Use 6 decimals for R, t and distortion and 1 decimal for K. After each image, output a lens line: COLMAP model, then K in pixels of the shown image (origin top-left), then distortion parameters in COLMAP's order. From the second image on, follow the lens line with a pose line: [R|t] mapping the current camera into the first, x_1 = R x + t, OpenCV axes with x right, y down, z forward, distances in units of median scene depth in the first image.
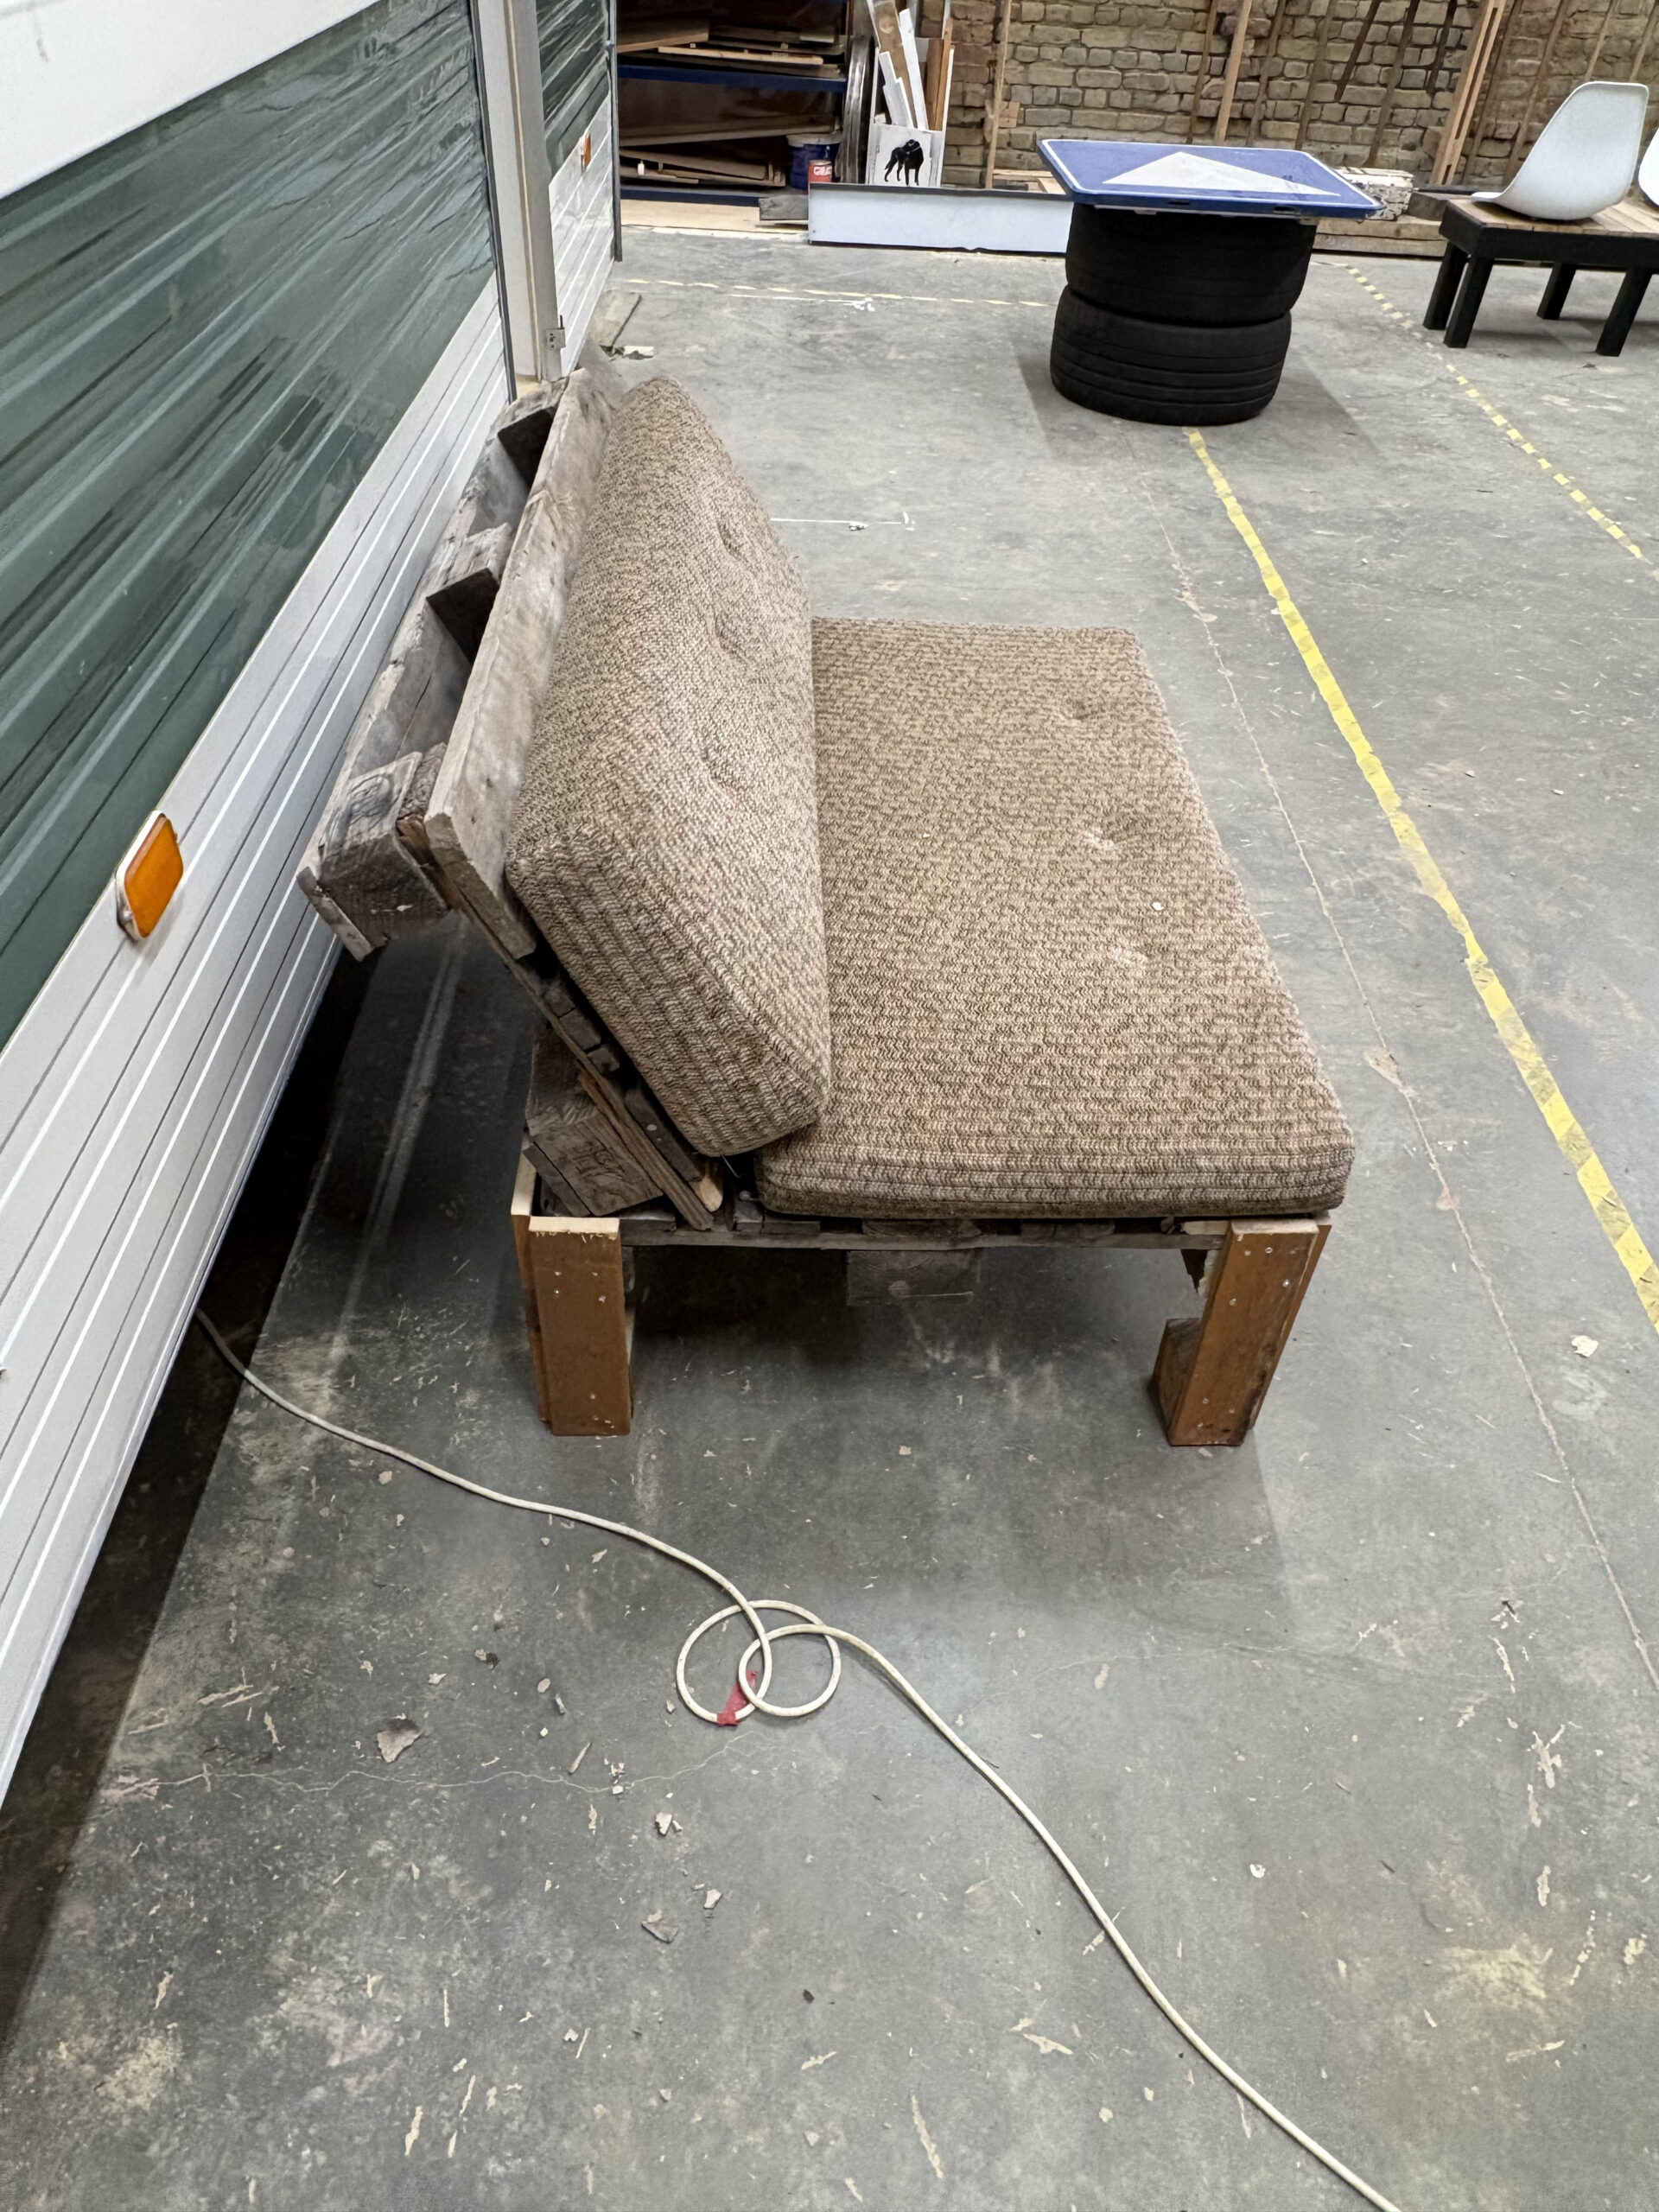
lens RADIAL K [[1430.4, 0, 821.6], [0, 1430.4, 1118.5], [0, 0, 1]] dist [0.001015, 0.000284]
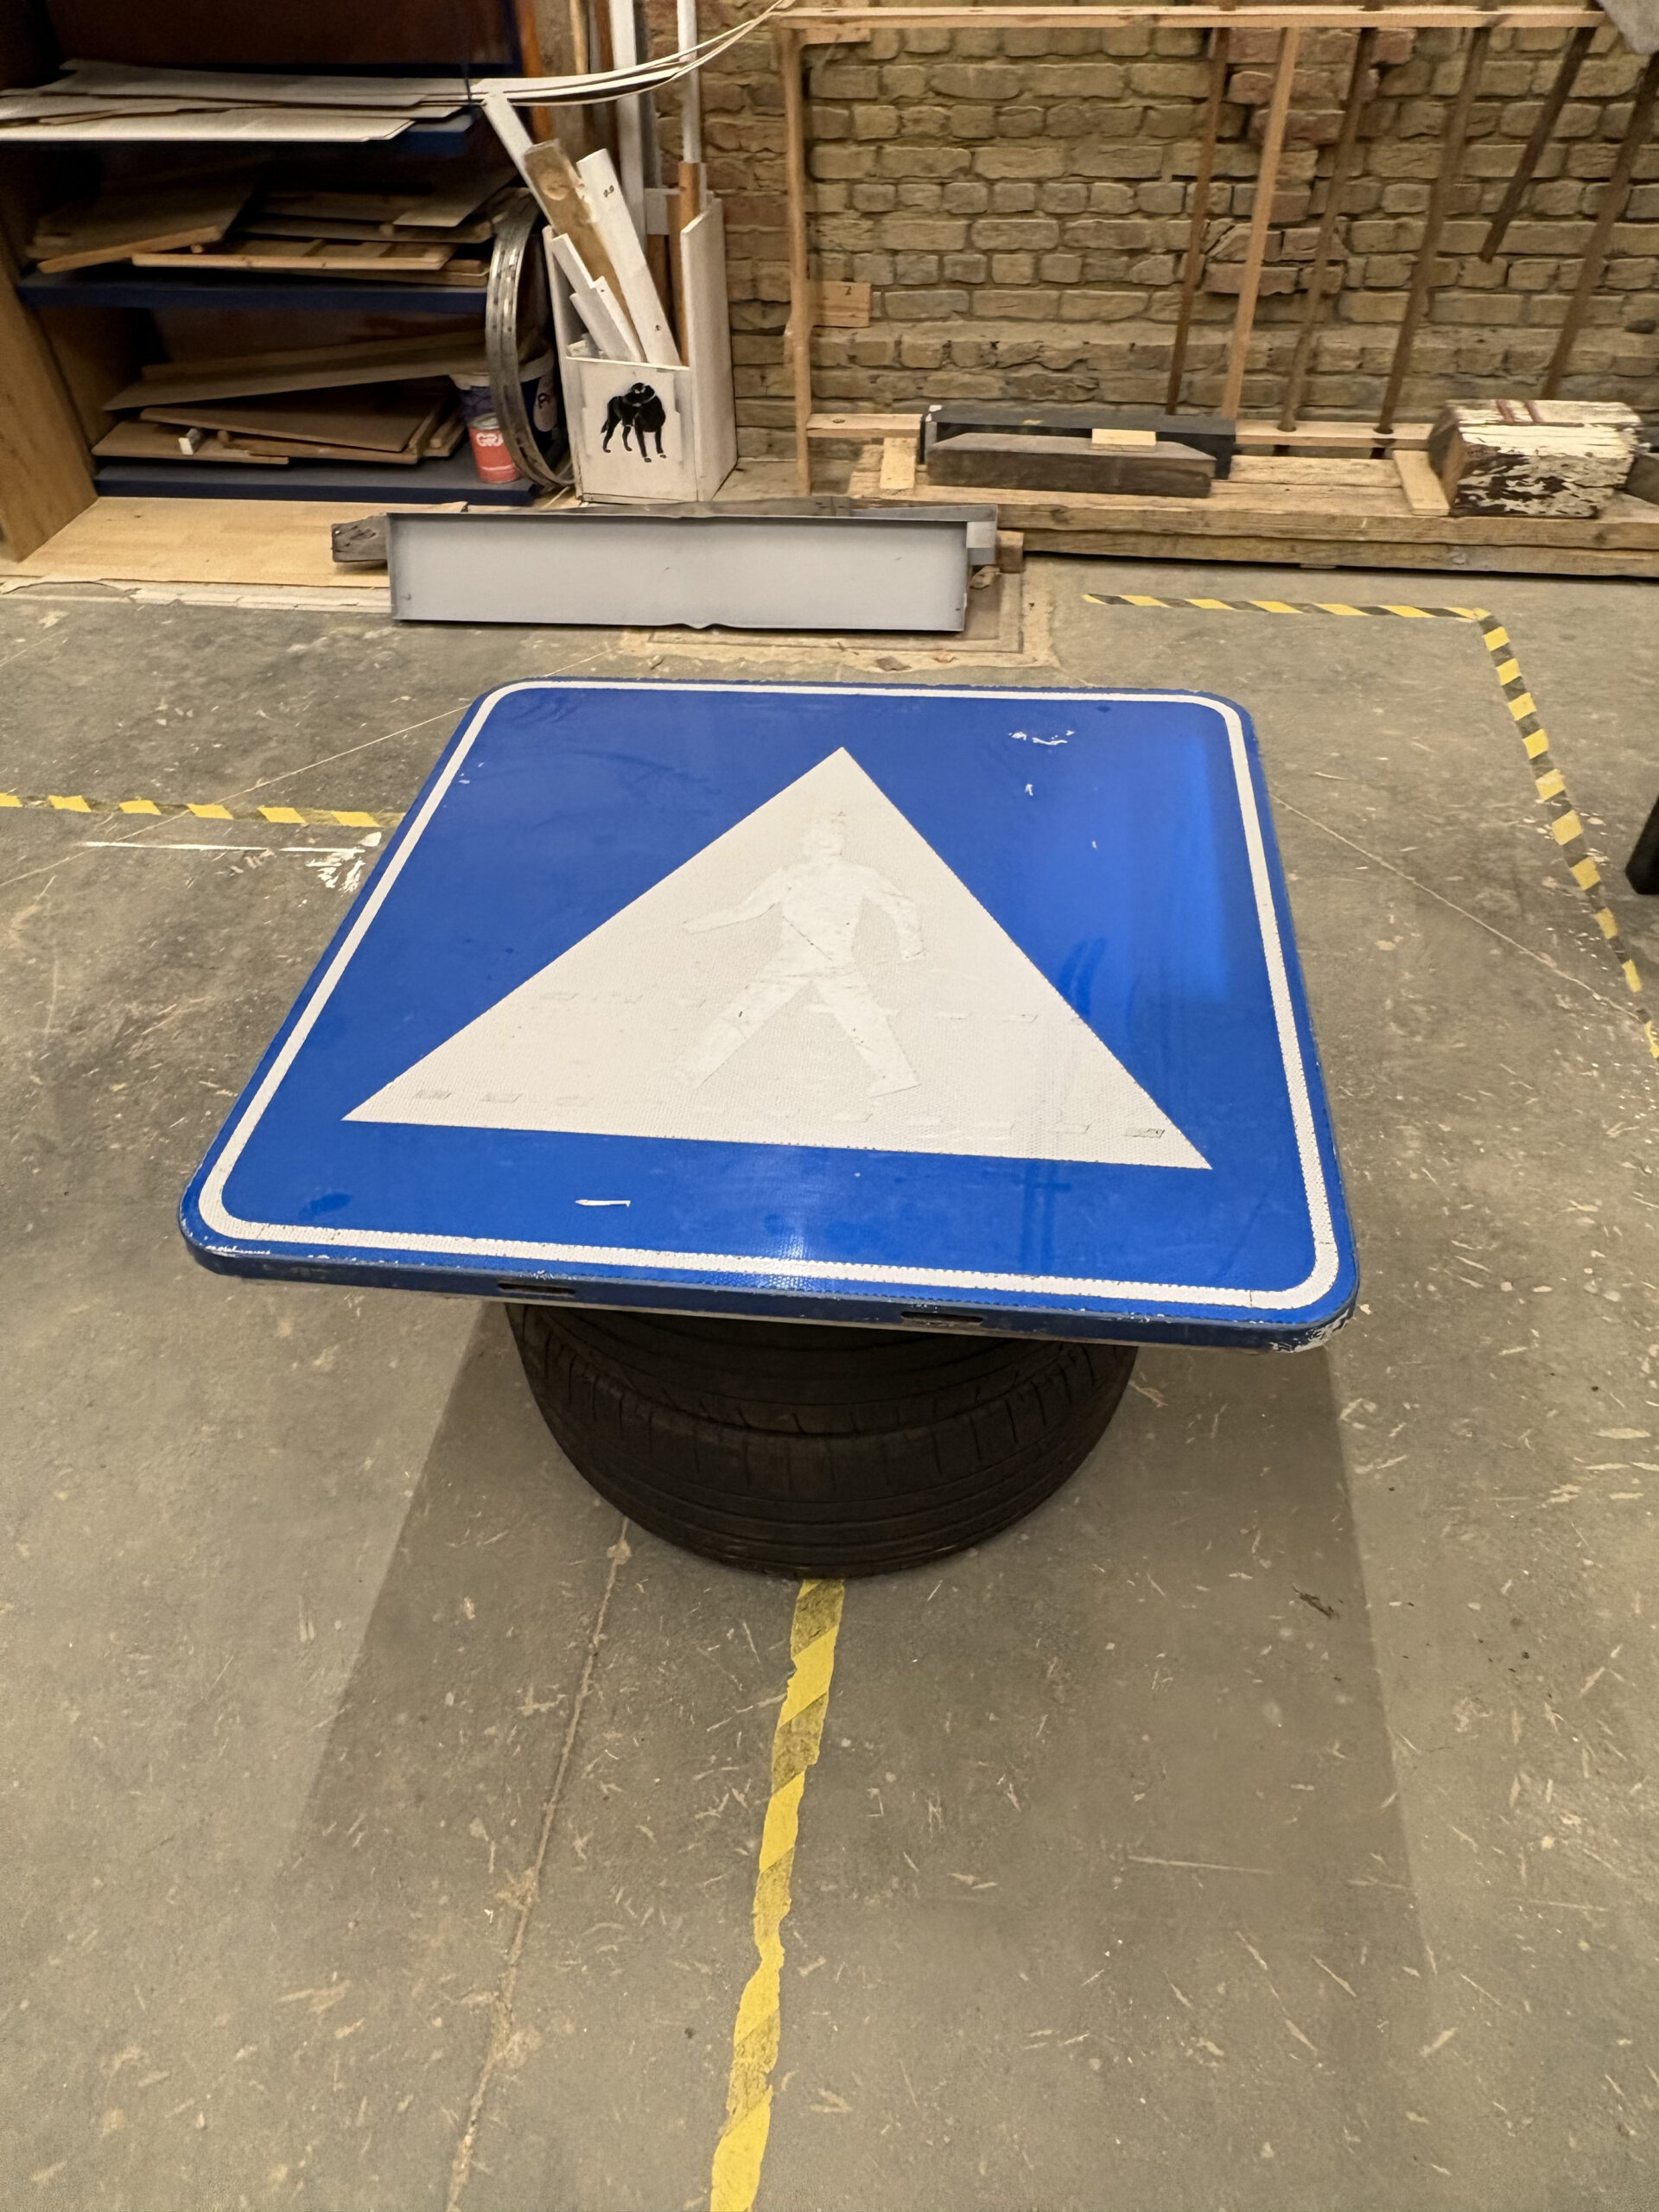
lens RADIAL K [[1430.4, 0, 833.7], [0, 1430.4, 1091.1], [0, 0, 1]] dist [0.001015, 0.000284]
pose [[0.989746, 0.032623, -0.139062, 0.213499], [-0.029153, 0.999213, 0.026914, -0.428177], [0.139830, -0.022584, 0.989918, 0.466841]]
